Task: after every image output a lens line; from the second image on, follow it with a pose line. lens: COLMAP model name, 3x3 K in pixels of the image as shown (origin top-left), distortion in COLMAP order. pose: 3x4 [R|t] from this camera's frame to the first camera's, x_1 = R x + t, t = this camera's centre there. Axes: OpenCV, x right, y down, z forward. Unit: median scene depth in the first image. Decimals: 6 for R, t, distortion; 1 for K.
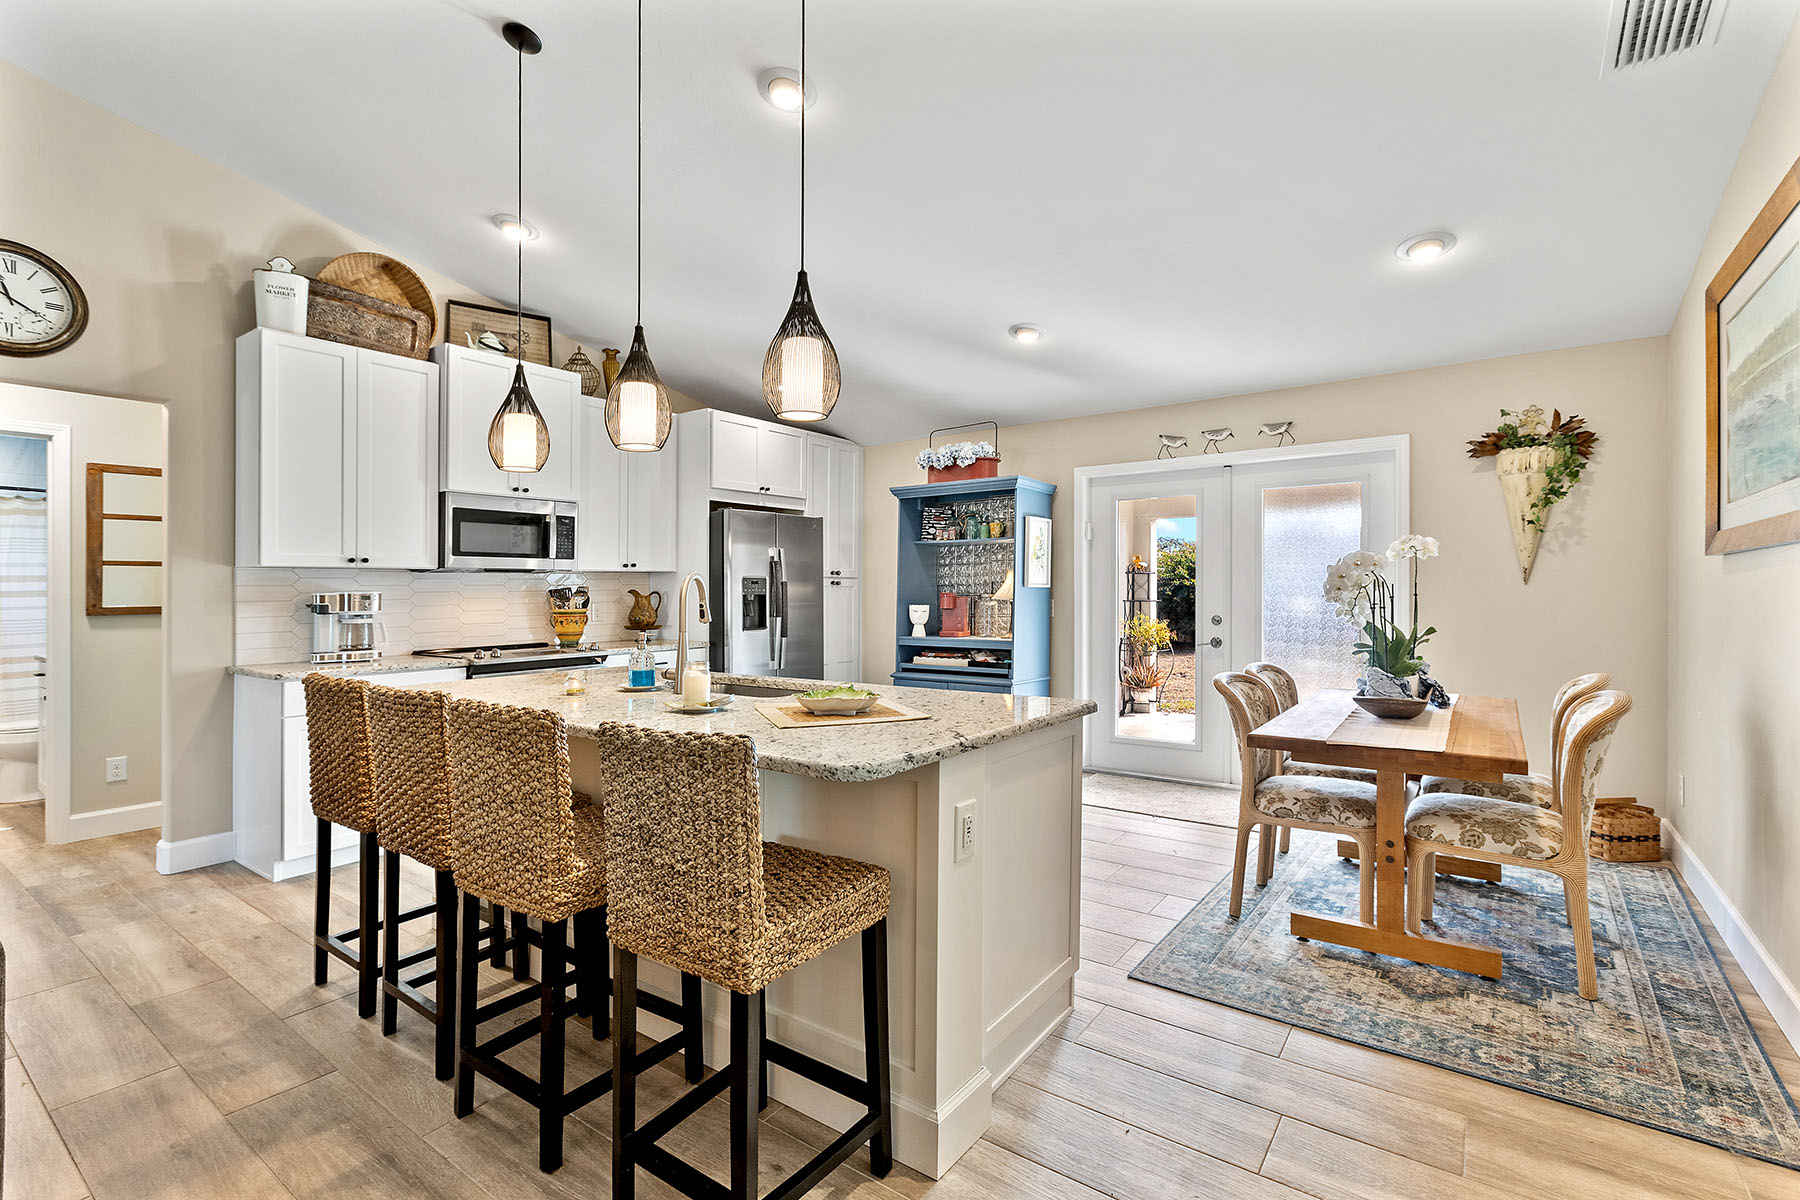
lens RADIAL K [[818.9, 0, 909.6], [0, 818.9, 593.2], [0, 0, 1]] dist [0.001899, -0.001753]
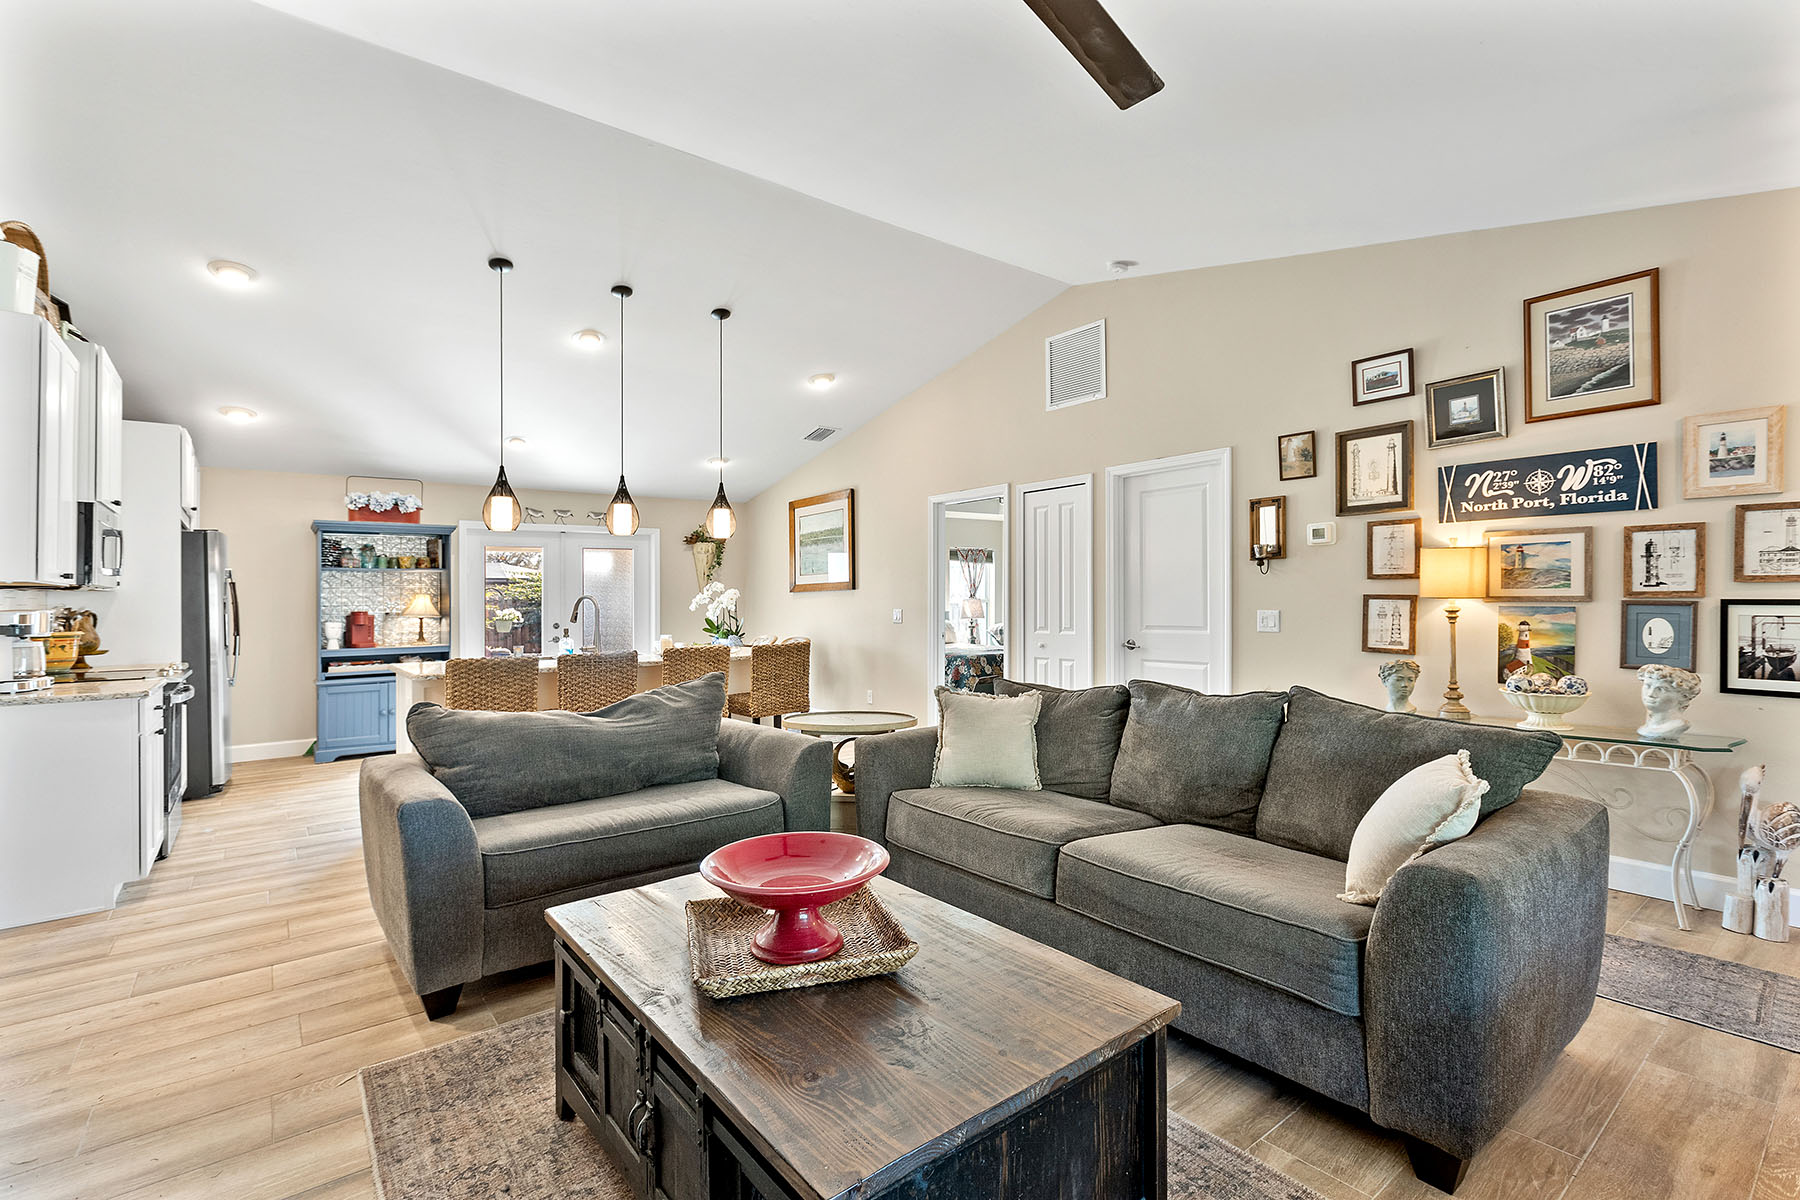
lens RADIAL K [[818.9, 0, 911.4], [0, 818.9, 597.5], [0, 0, 1]] dist [0.001899, -0.001753]
pose [[0.271380, 0.007225, 0.962445, -1.134466], [0.016569, 0.999789, -0.012178, 0.009354], [-0.962330, 0.019252, 0.271203, -0.138015]]
